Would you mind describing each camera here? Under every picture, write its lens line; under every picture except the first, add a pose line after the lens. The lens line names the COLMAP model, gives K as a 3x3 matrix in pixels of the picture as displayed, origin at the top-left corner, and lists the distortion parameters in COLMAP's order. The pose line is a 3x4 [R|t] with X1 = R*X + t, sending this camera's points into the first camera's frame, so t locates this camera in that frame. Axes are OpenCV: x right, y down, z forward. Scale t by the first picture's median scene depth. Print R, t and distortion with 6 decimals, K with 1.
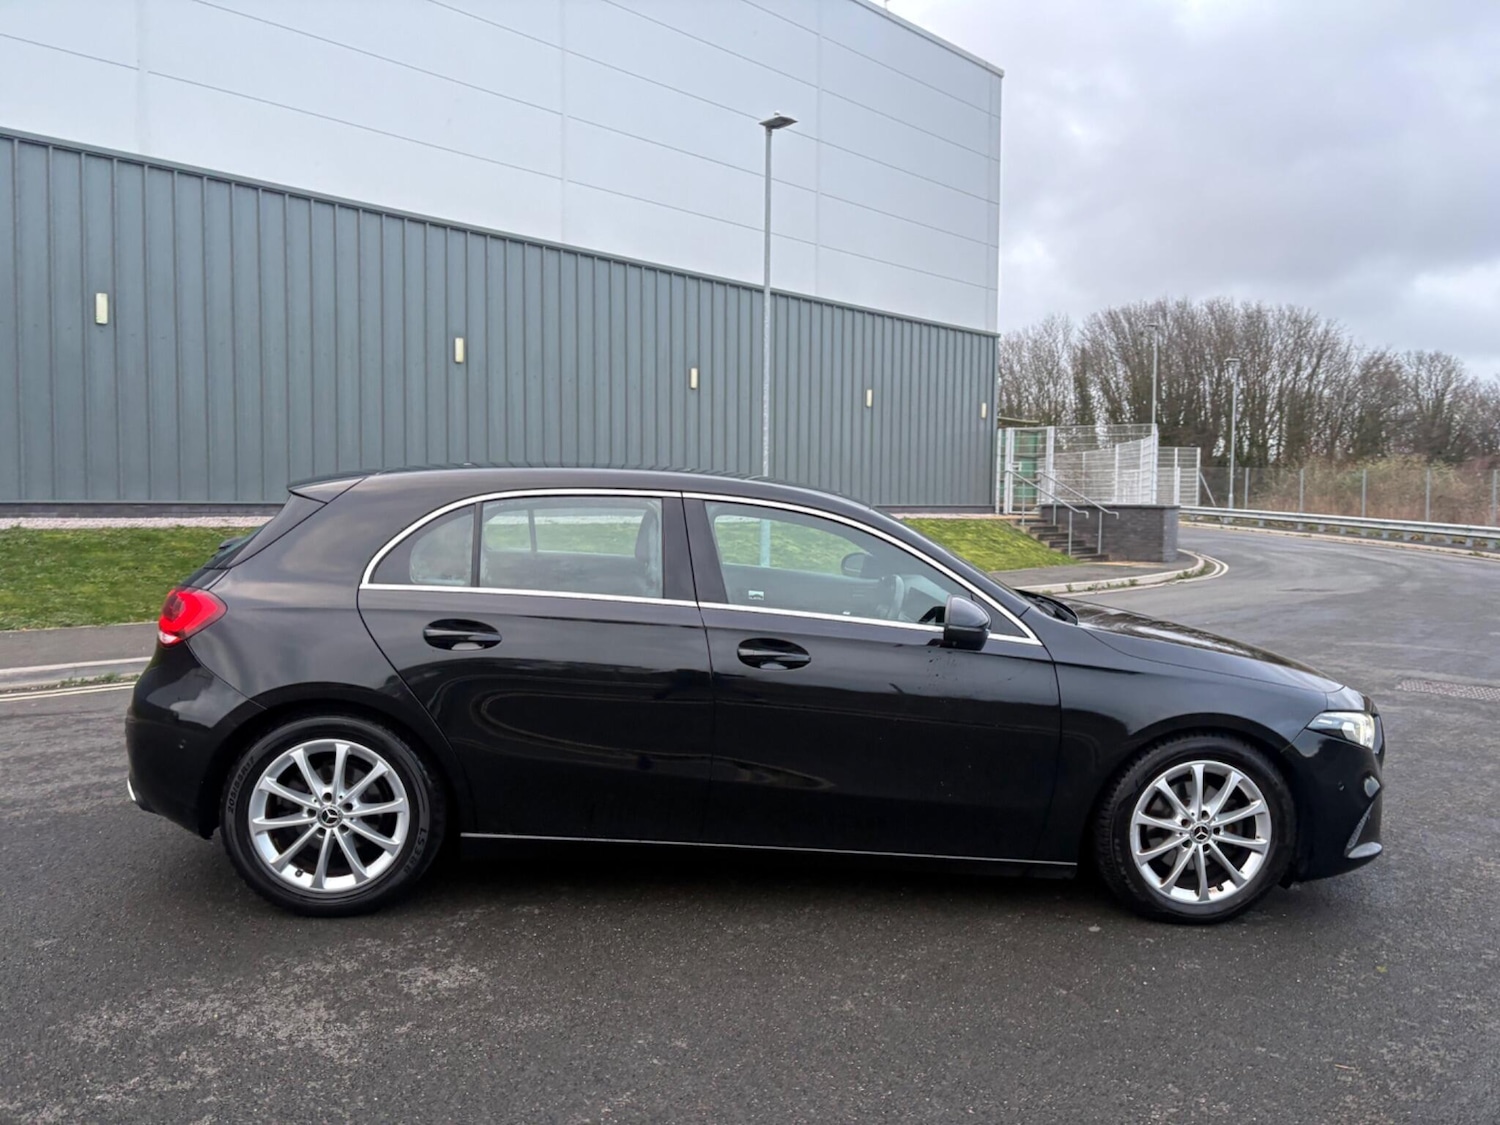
lens RADIAL K [[1146.4, 0, 756.0], [0, 1146.4, 562.1], [0, 0, 1]] dist [0.044110, -0.048327]
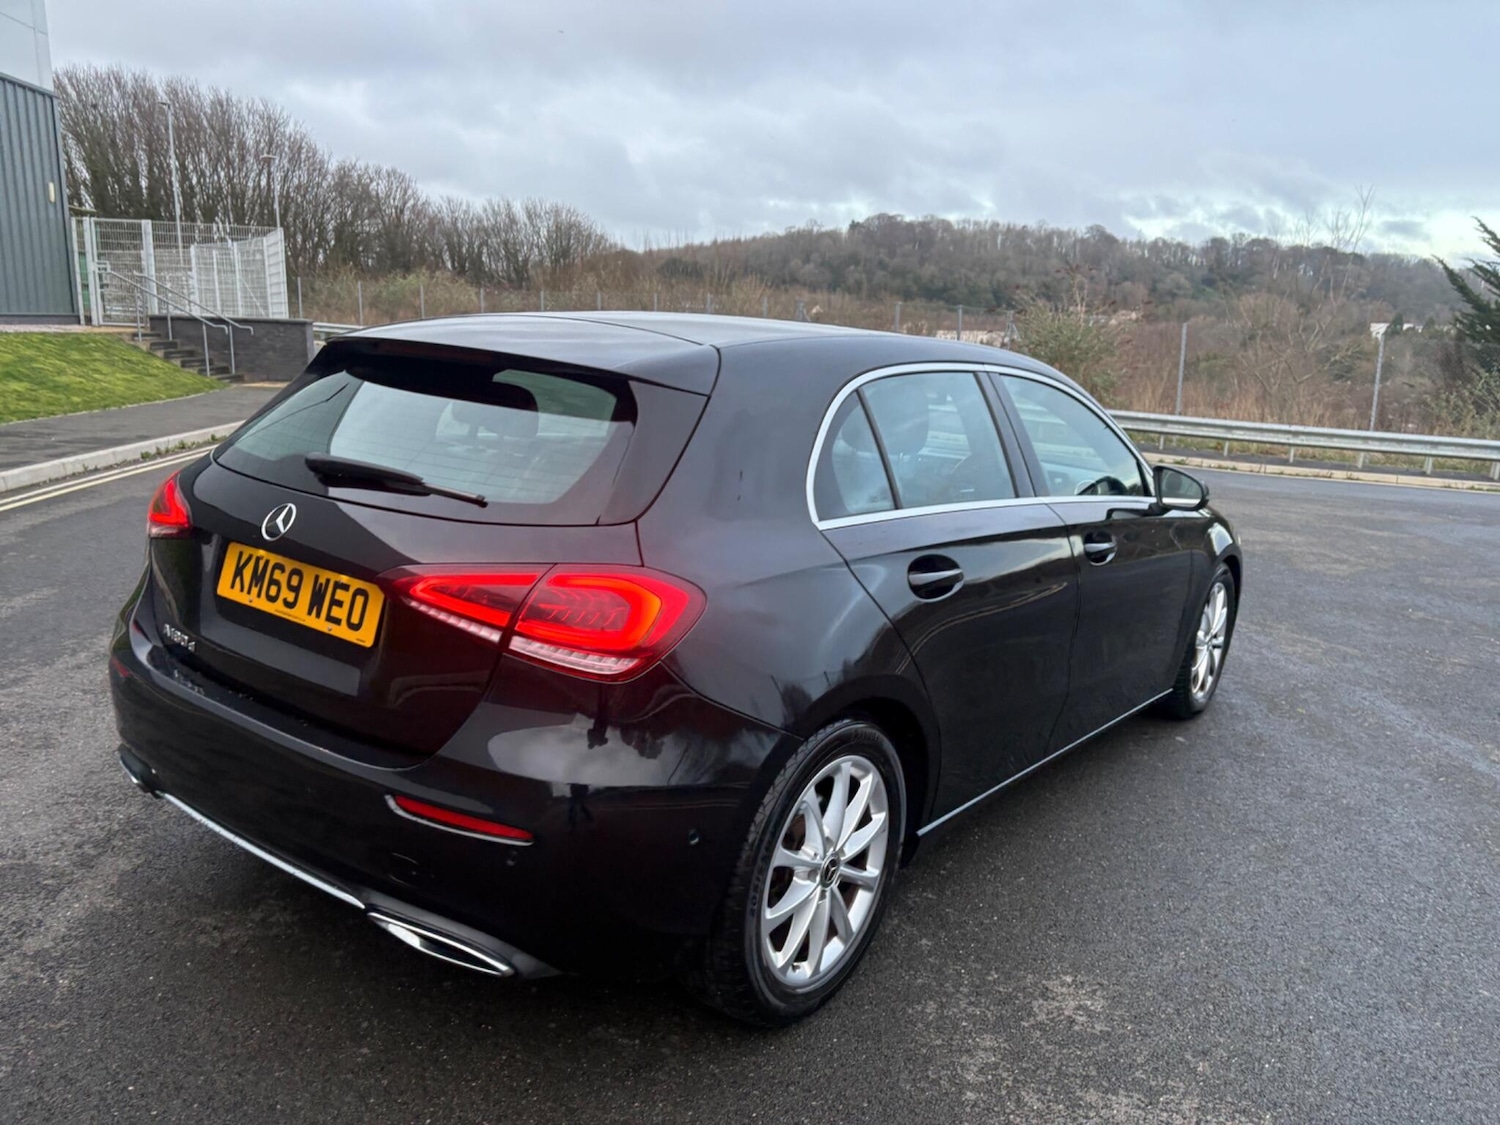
lens RADIAL K [[1146.4, 0, 764.4], [0, 1146.4, 569.2], [0, 0, 1]] dist [0.044110, -0.048327]
pose [[0.643317, -0.148003, 0.751158, -0.824331], [0.017399, 0.983709, 0.178922, -0.069249], [-0.765402, -0.102034, 0.635412, 0.585262]]
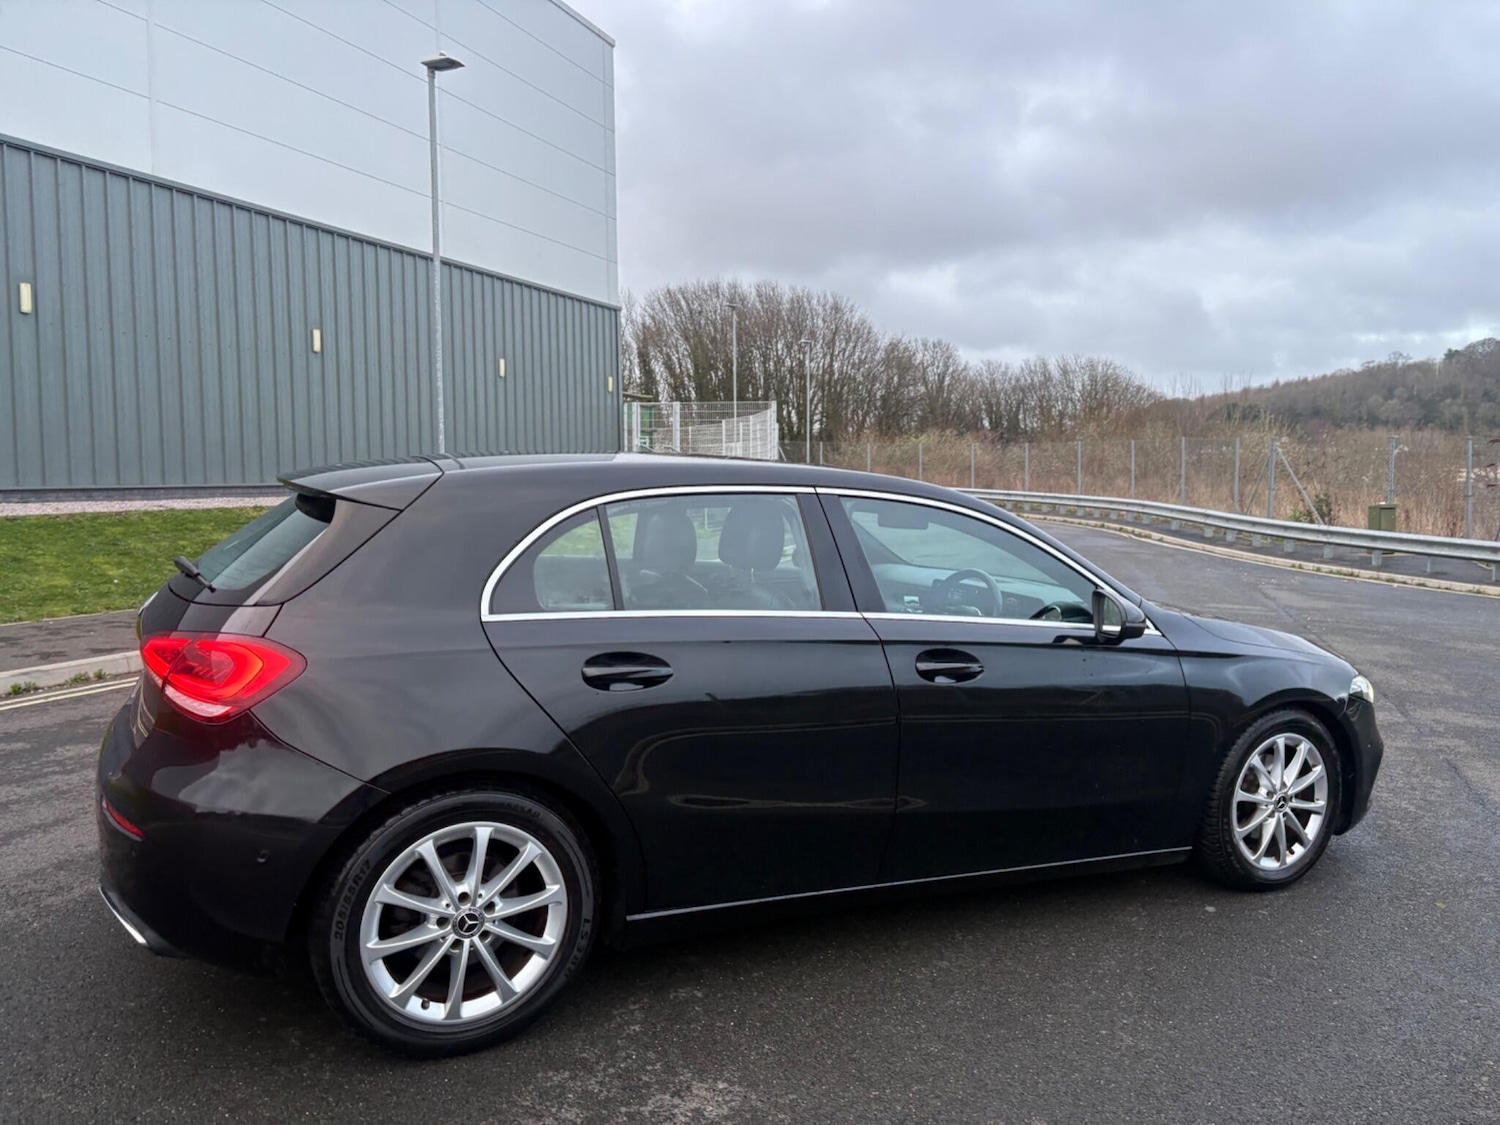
lens RADIAL K [[1146.4, 0, 765.9], [0, 1146.4, 554.5], [0, 0, 1]] dist [0.044110, -0.048327]
pose [[0.920212, -0.039173, 0.389455, -0.448923], [0.031982, 0.999177, 0.024933, -0.033266], [-0.390111, -0.010488, 0.920708, 0.211976]]
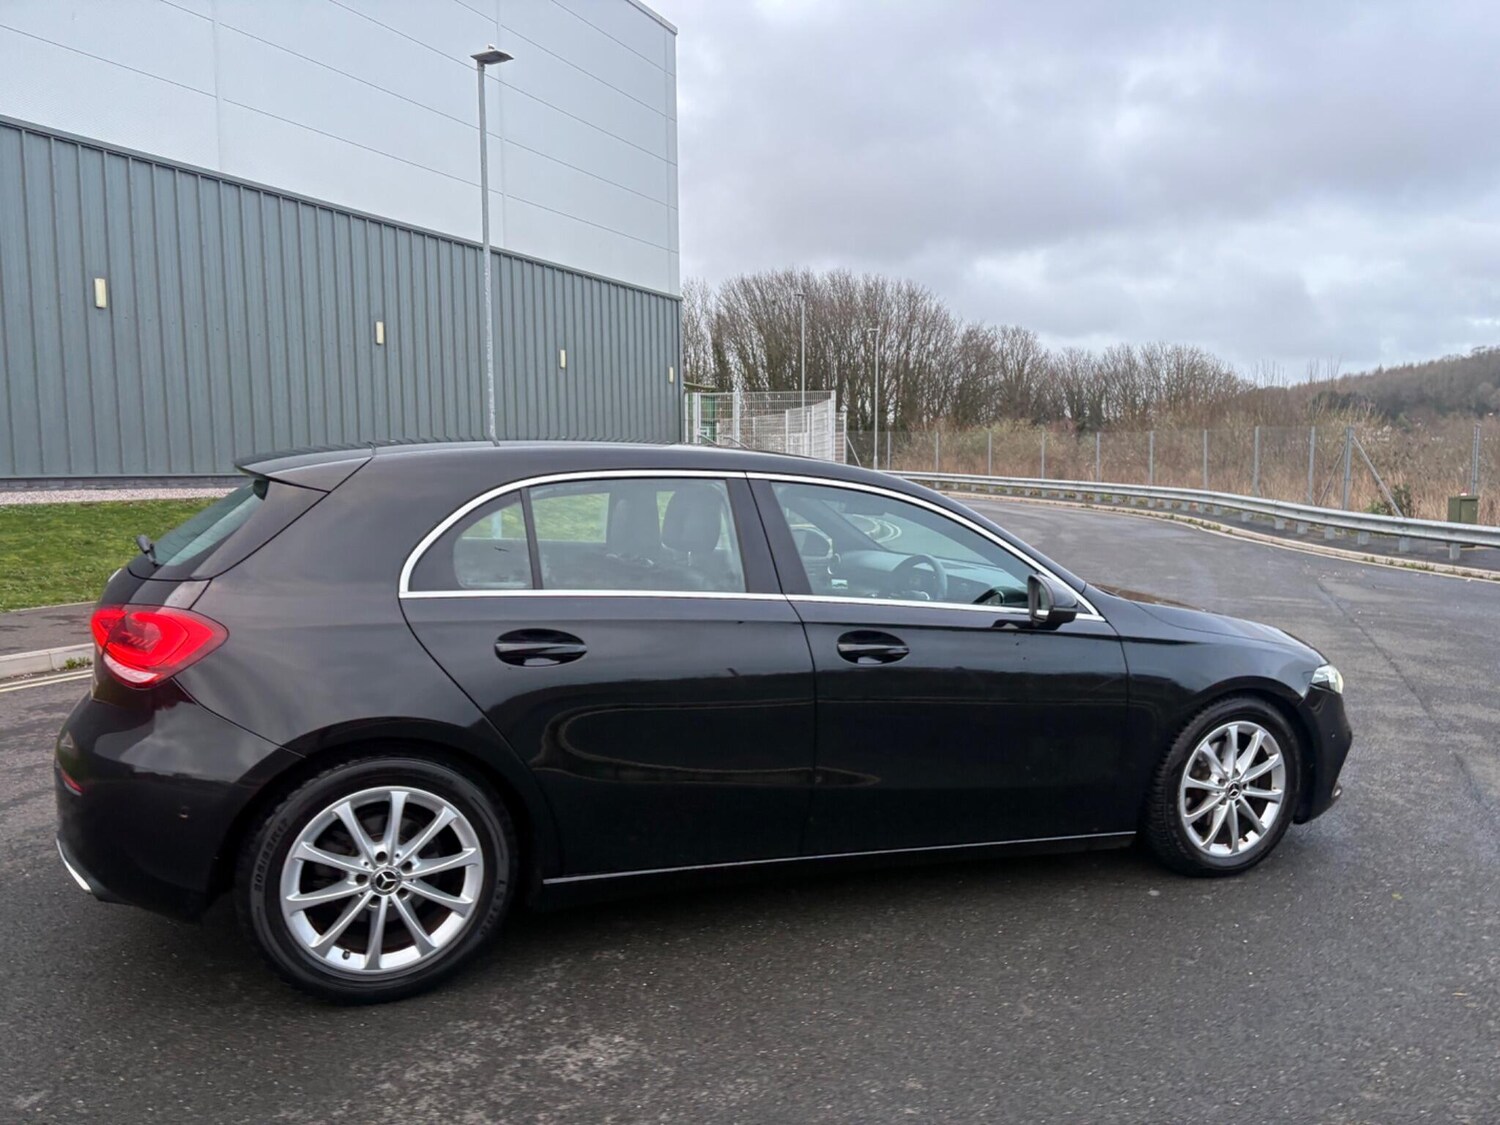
lens RADIAL K [[1146.4, 0, 760.5], [0, 1146.4, 582.3], [0, 0, 1]] dist [0.044110, -0.048327]
pose [[0.946782, -0.043987, 0.318856, -0.348602], [0.028091, 0.998130, 0.054284, -0.023612], [-0.320647, -0.042438, 0.946248, 0.149470]]
